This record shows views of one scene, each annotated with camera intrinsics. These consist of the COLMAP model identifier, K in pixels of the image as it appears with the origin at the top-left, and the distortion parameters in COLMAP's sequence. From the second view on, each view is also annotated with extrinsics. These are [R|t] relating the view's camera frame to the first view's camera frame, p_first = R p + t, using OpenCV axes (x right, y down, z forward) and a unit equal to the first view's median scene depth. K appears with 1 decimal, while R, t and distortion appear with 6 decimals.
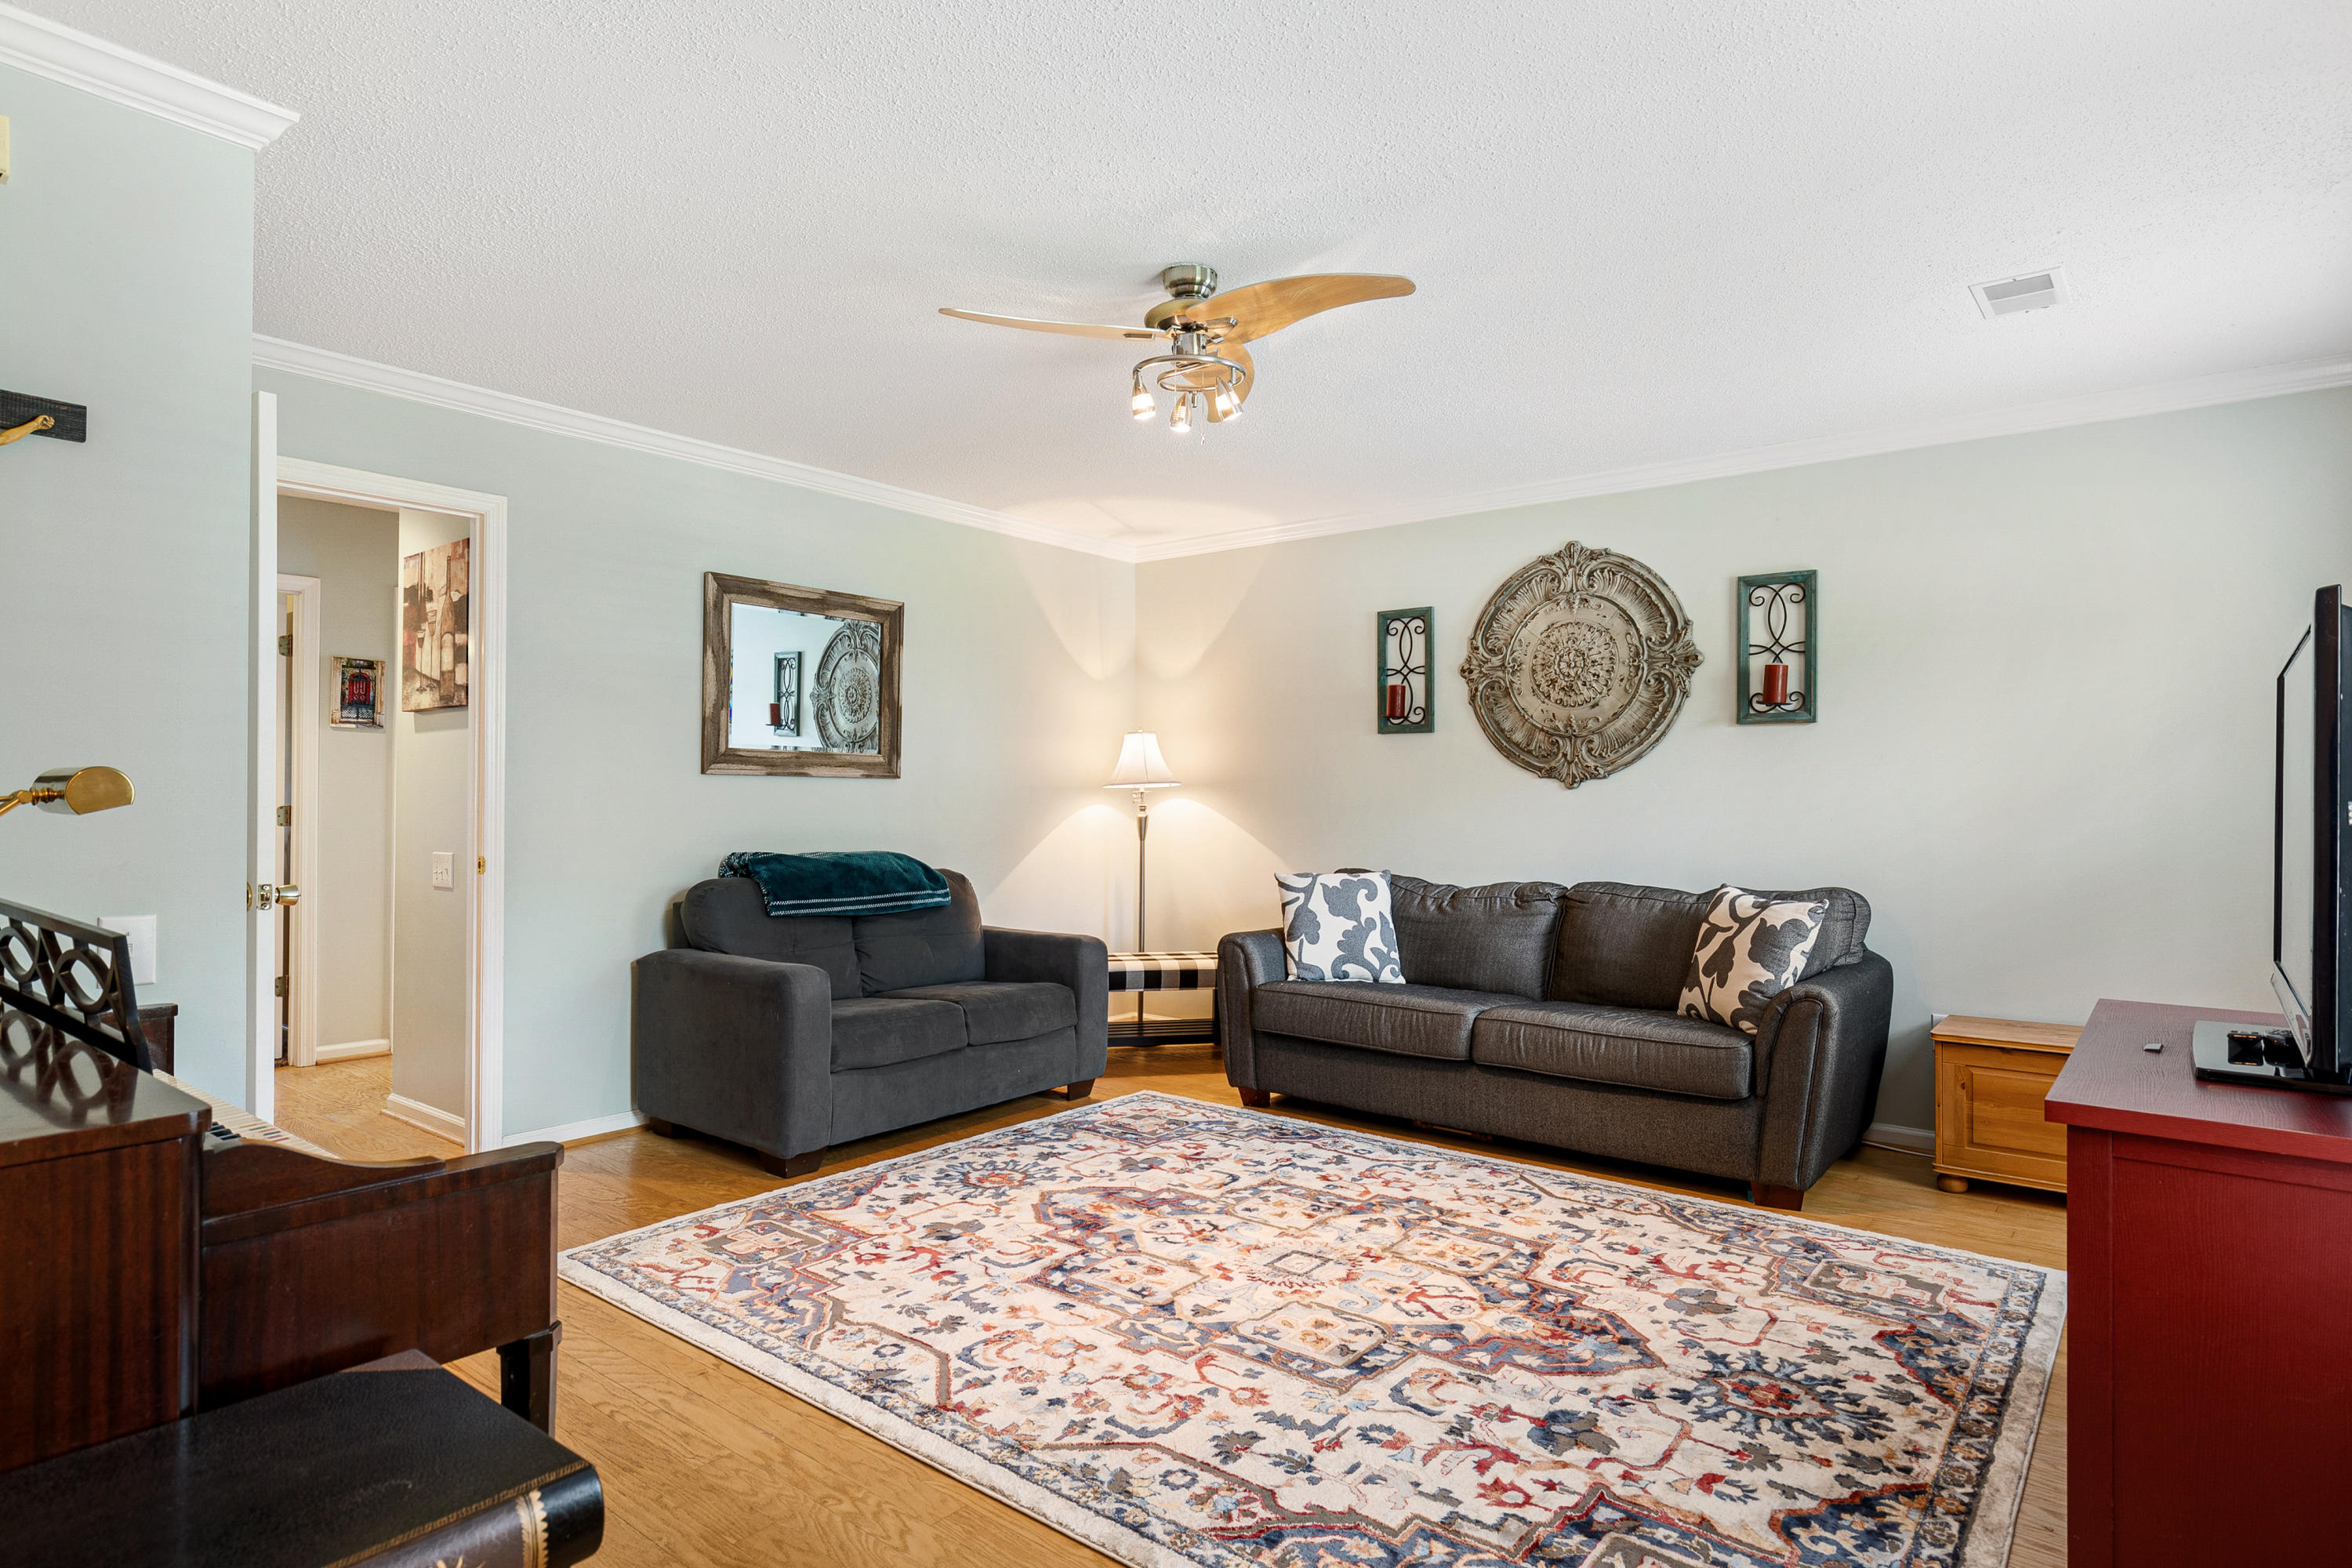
lens RADIAL K [[1282.1, 0, 1174.3], [0, 1282.1, 790.8], [0, 0, 1]] dist [-0.001924, -0.000482]
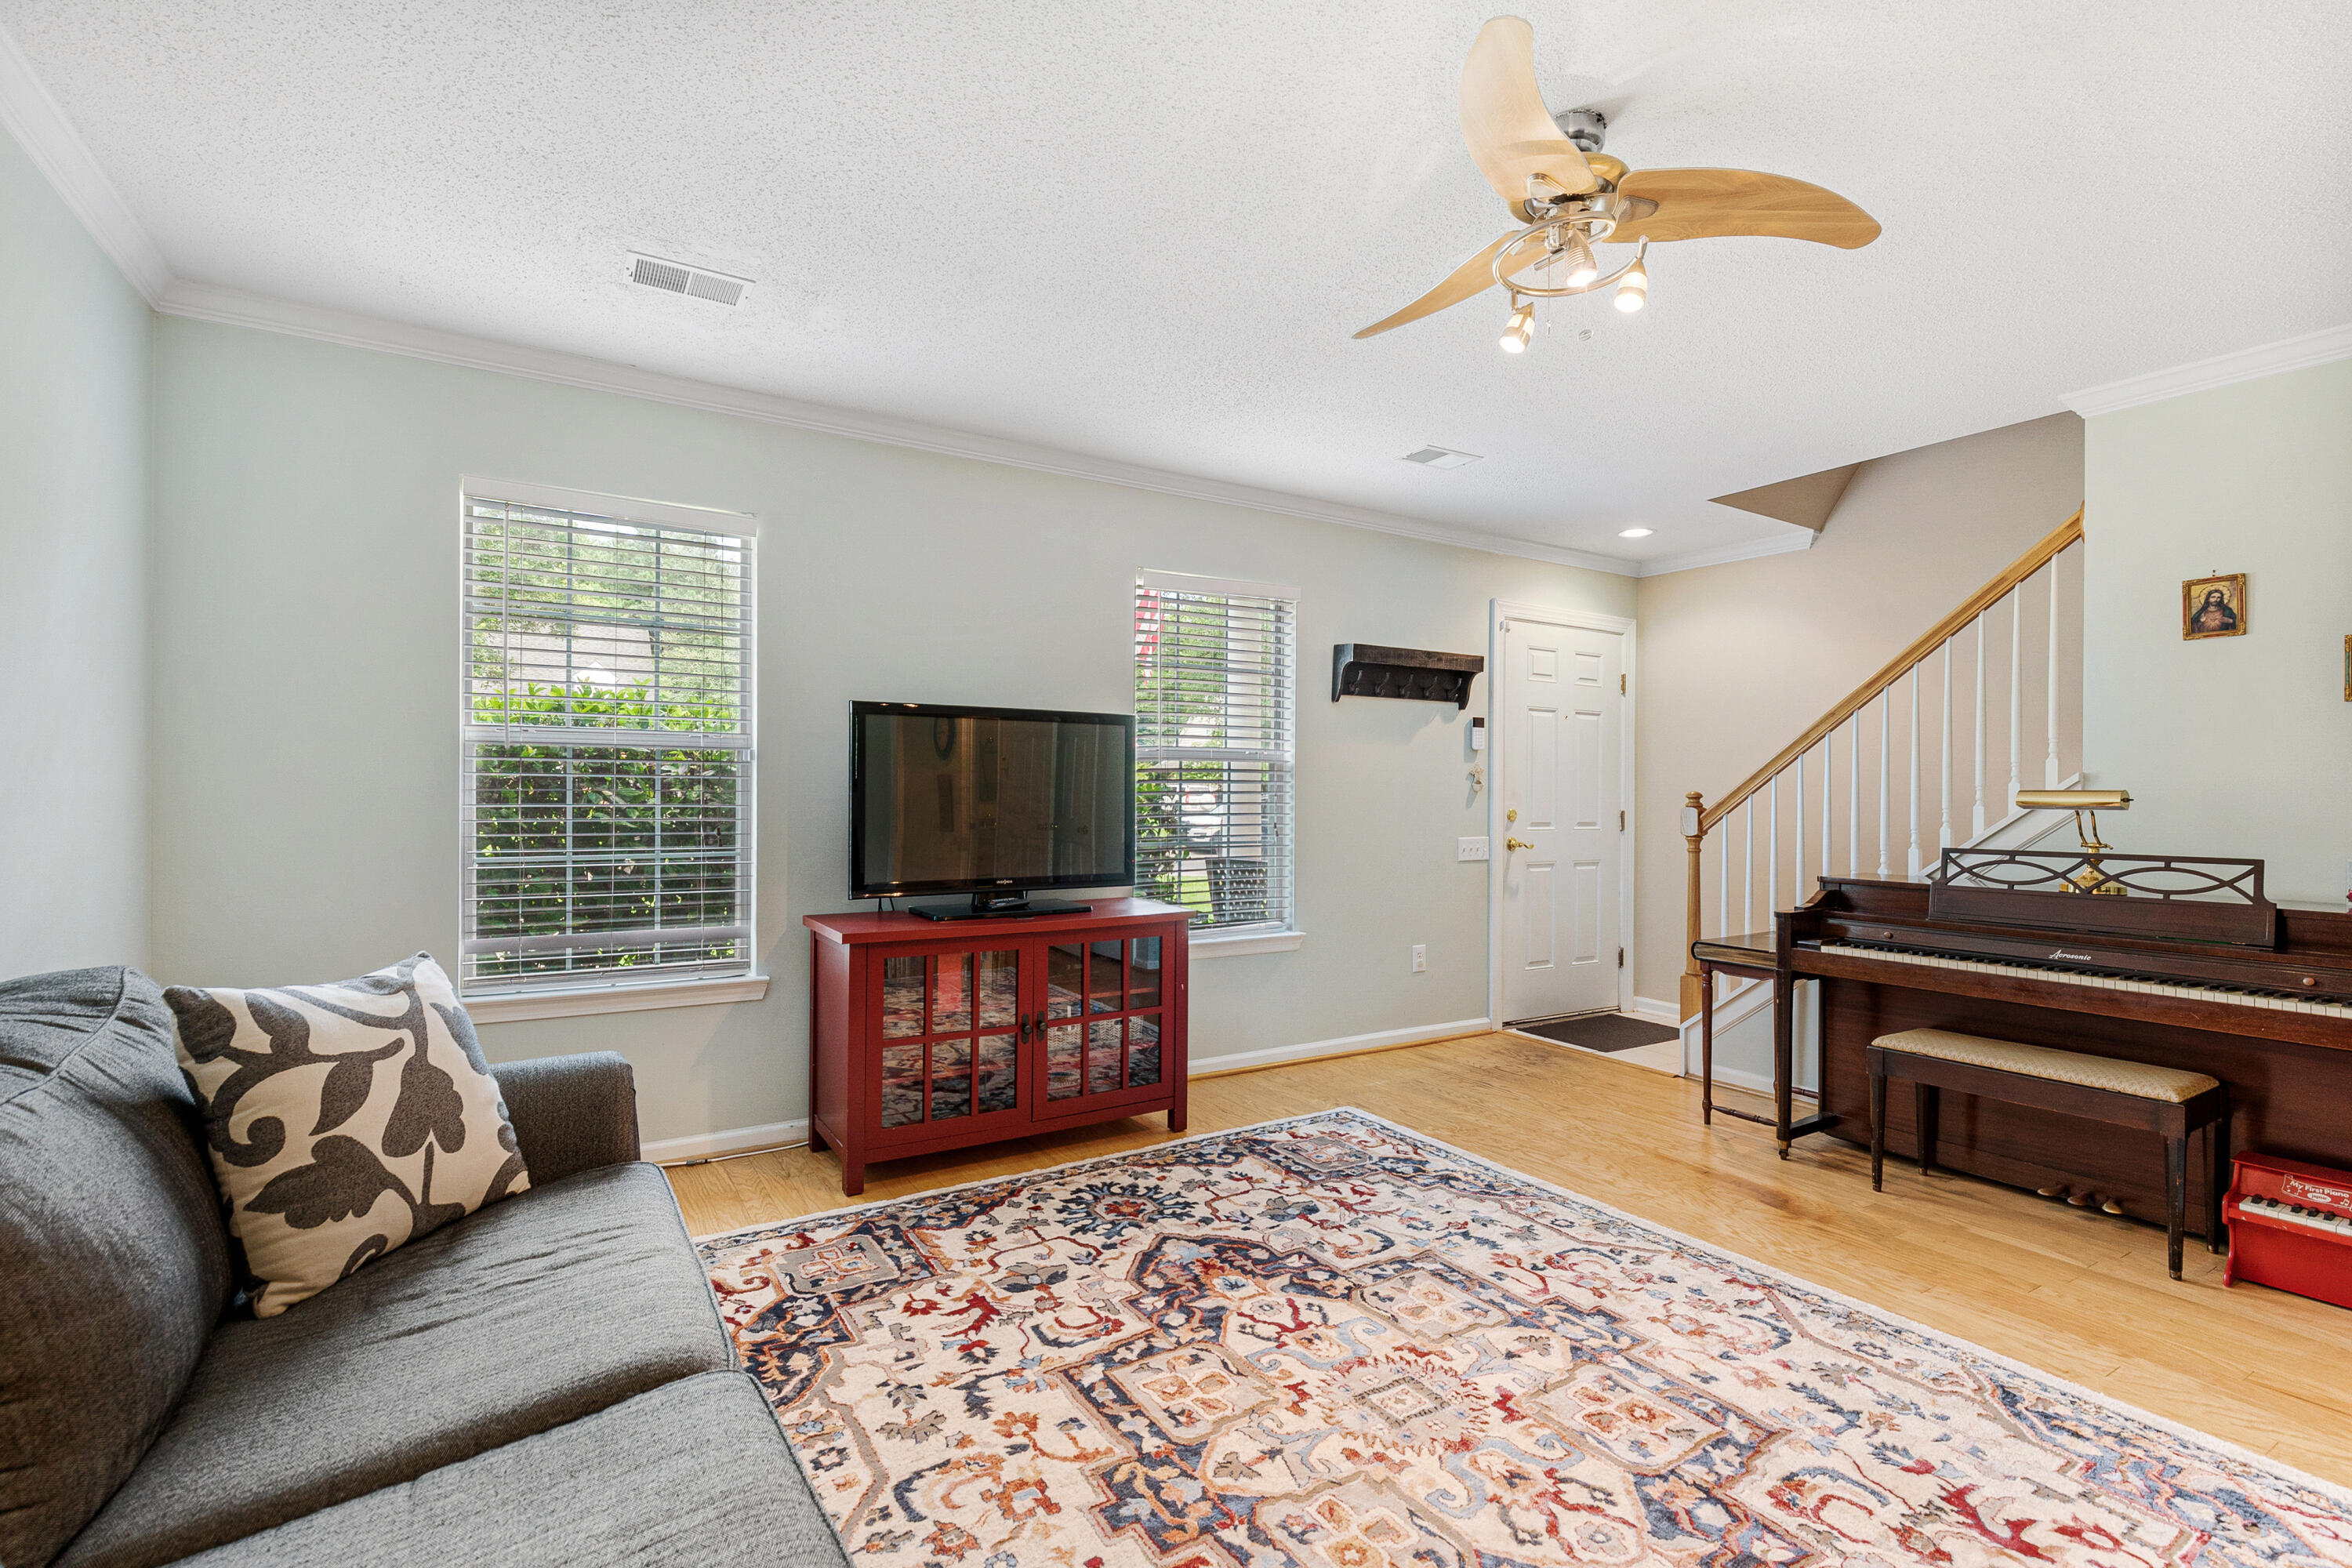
lens RADIAL K [[1068.8, 0, 1177.1], [0, 1068.8, 788.2], [0, 0, 1]] dist [0.002064, -0.000167]
pose [[-0.944209, -0.011155, 0.329159, 0.020329], [-0.013660, 0.999893, -0.005300, 0.009205], [-0.329064, -0.009501, -0.944260, 1.995844]]
